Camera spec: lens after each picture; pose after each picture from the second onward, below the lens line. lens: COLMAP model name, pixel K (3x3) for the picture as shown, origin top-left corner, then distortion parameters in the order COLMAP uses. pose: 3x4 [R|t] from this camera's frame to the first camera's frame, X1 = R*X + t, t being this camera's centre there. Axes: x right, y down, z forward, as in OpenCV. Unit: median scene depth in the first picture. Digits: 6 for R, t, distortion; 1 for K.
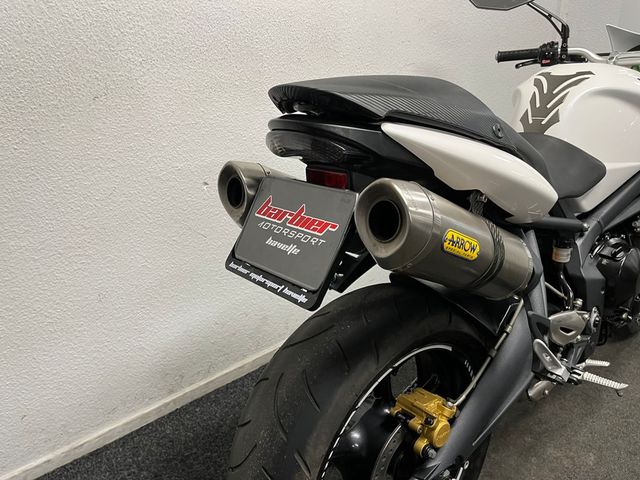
lens RADIAL K [[499.3, 0, 320.0], [0, 499.3, 240.0], [0, 0, 1]] dist [0.068797, -0.117623]
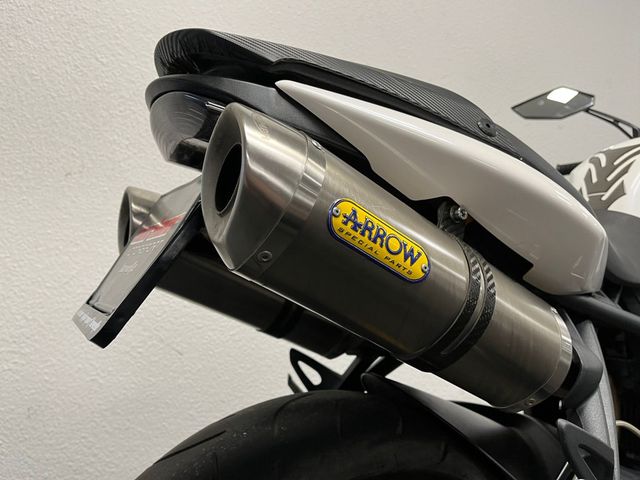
lens RADIAL K [[499.3, 0, 320.0], [0, 499.3, 240.0], [0, 0, 1]] dist [0.068797, -0.117623]
pose [[0.979265, 0.010641, -0.202303, 0.195156], [-0.085593, 0.926839, -0.365572, 0.127821], [0.183613, 0.375308, 0.908532, 0.294583]]
